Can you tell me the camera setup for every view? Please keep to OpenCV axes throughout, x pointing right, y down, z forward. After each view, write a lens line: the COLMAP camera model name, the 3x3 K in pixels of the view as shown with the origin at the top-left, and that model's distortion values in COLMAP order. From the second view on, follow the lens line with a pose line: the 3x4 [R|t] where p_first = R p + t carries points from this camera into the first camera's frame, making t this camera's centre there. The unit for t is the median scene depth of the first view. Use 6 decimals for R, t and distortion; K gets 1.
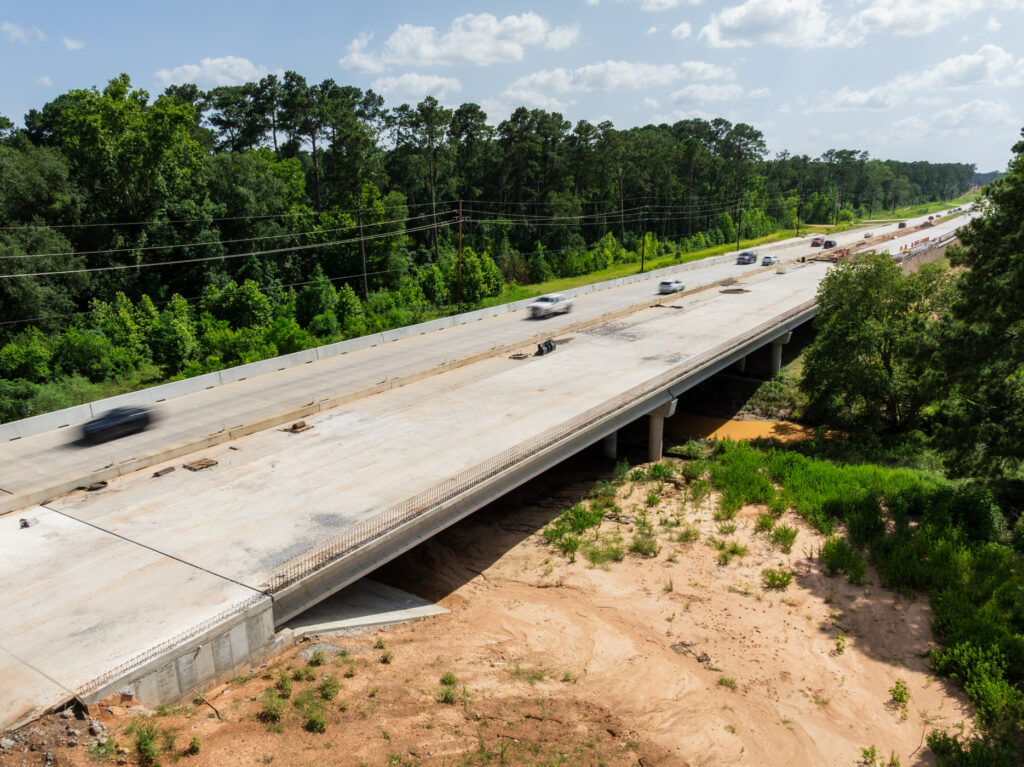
lens RADIAL K [[721.3, 0, 510.7], [0, 721.3, 383.5], [0, 0, 1]] dist [-0.045704, 0.017267]
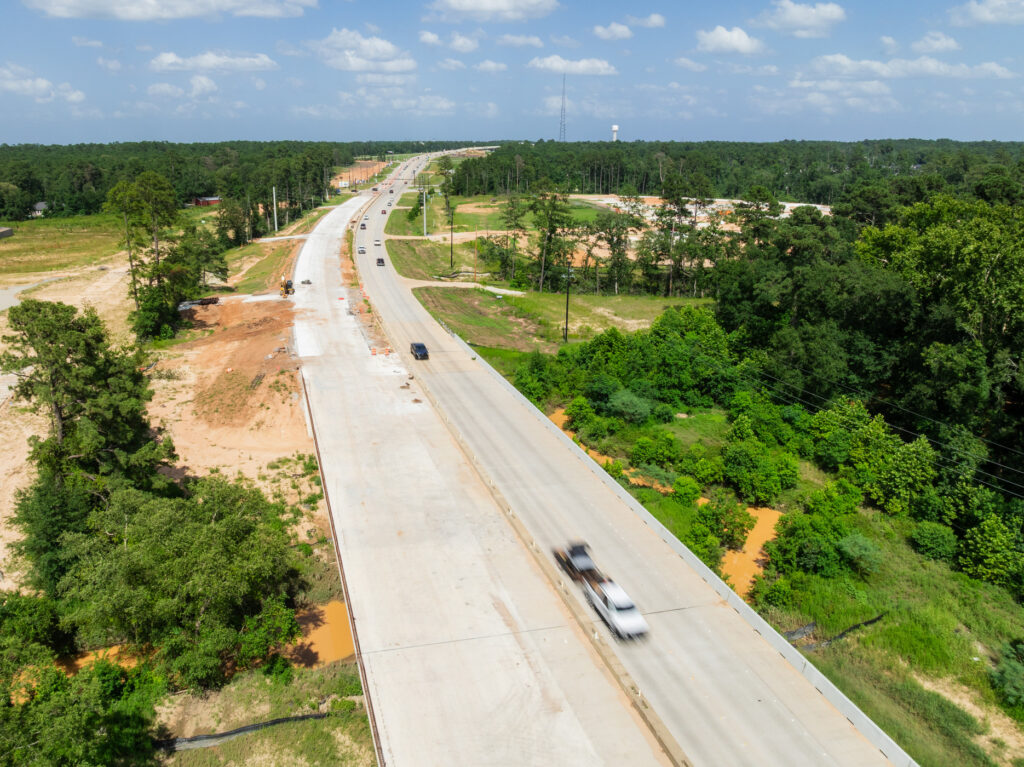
lens RADIAL K [[721.3, 0, 511.0], [0, 721.3, 383.2], [0, 0, 1]] dist [-0.045704, 0.017267]
pose [[-0.589742, 0.232181, -0.773496, 1.510380], [-0.232084, 0.868655, 0.437694, -1.241834], [0.773525, 0.437643, -0.458397, 2.608811]]
